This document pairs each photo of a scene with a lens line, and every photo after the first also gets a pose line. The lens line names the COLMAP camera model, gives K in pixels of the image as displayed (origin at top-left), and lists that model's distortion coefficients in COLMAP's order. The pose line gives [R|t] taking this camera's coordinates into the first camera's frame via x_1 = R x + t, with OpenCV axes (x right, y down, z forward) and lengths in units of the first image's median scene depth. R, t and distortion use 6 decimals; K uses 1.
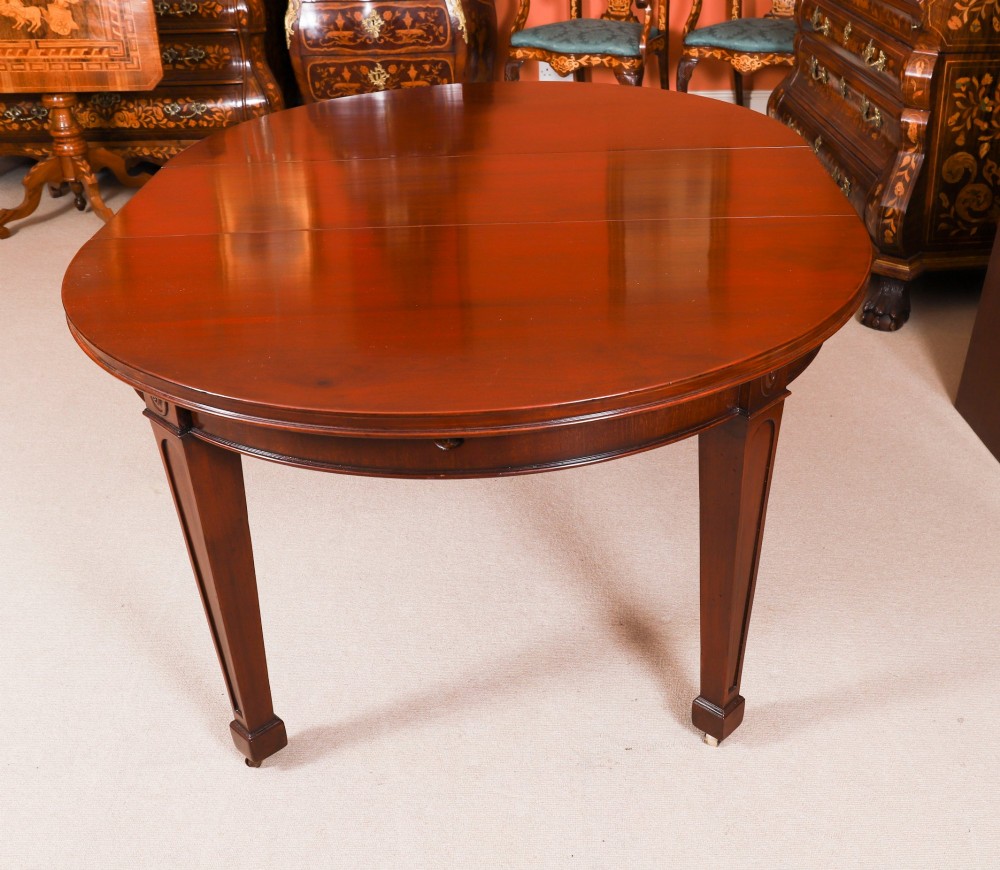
lens RADIAL K [[1174.0, 0, 609.7], [0, 1174.0, 384.1], [0, 0, 1]] dist [-0.022364, 0.000000]
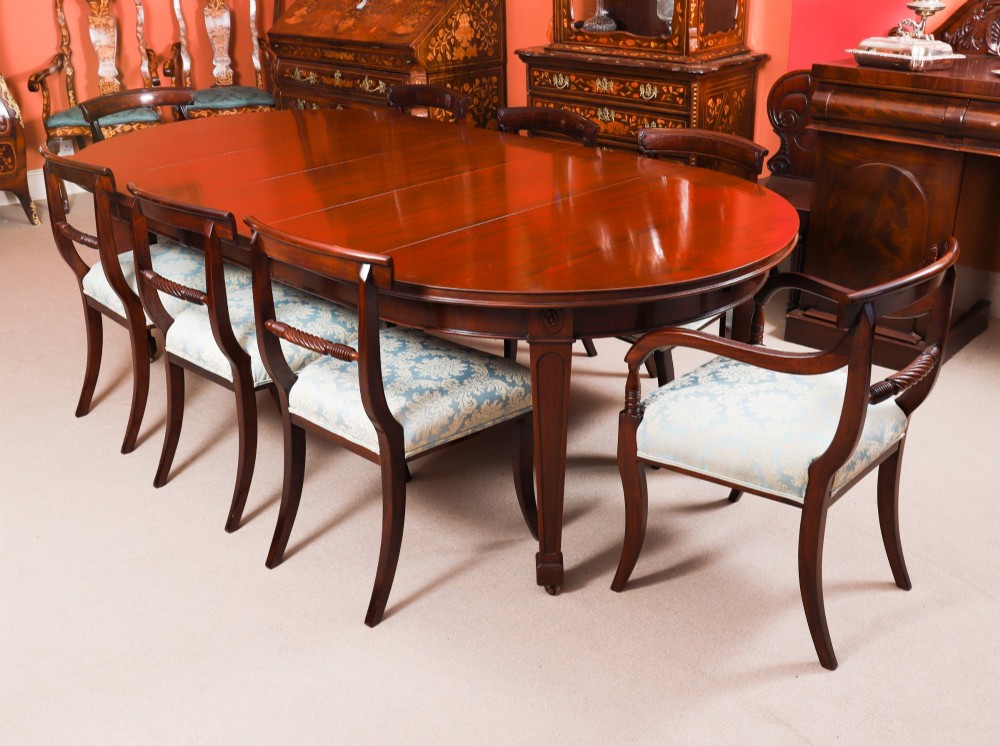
lens RADIAL K [[1037.5, 0, 498.3], [0, 1037.5, 364.1], [0, 0, 1]] dist [-0.043983, 0.000000]
pose [[0.772817, -0.255327, 0.581001, -0.466476], [0.297999, 0.954289, 0.022990, 0.092999], [-0.560313, 0.155371, 0.813578, -0.184981]]
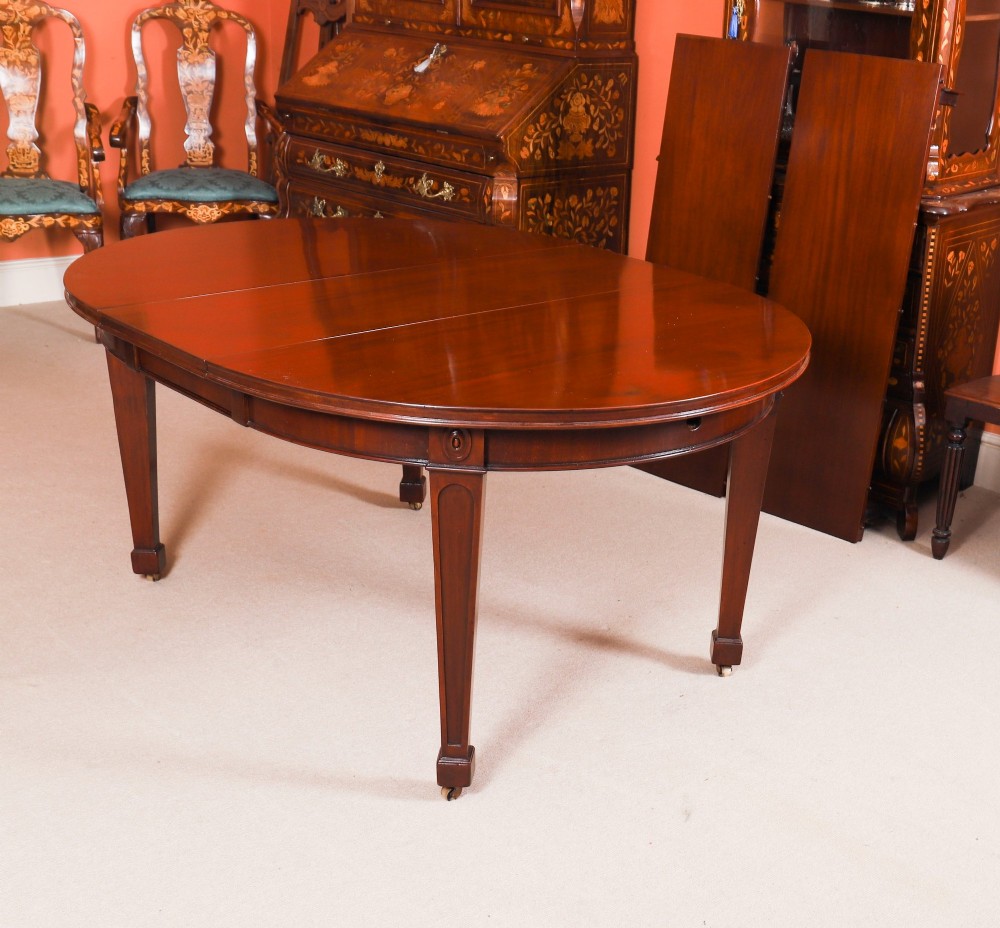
lens RADIAL K [[1437.6, 0, 651.8], [0, 1437.6, 493.2], [0, 0, 1]] dist [-0.032788, 0.000000]
pose [[0.735070, -0.185161, 0.652217, -0.443281], [0.243551, 0.969888, 0.000856, 0.039390], [-0.632736, 0.158219, 0.758032, -0.090976]]
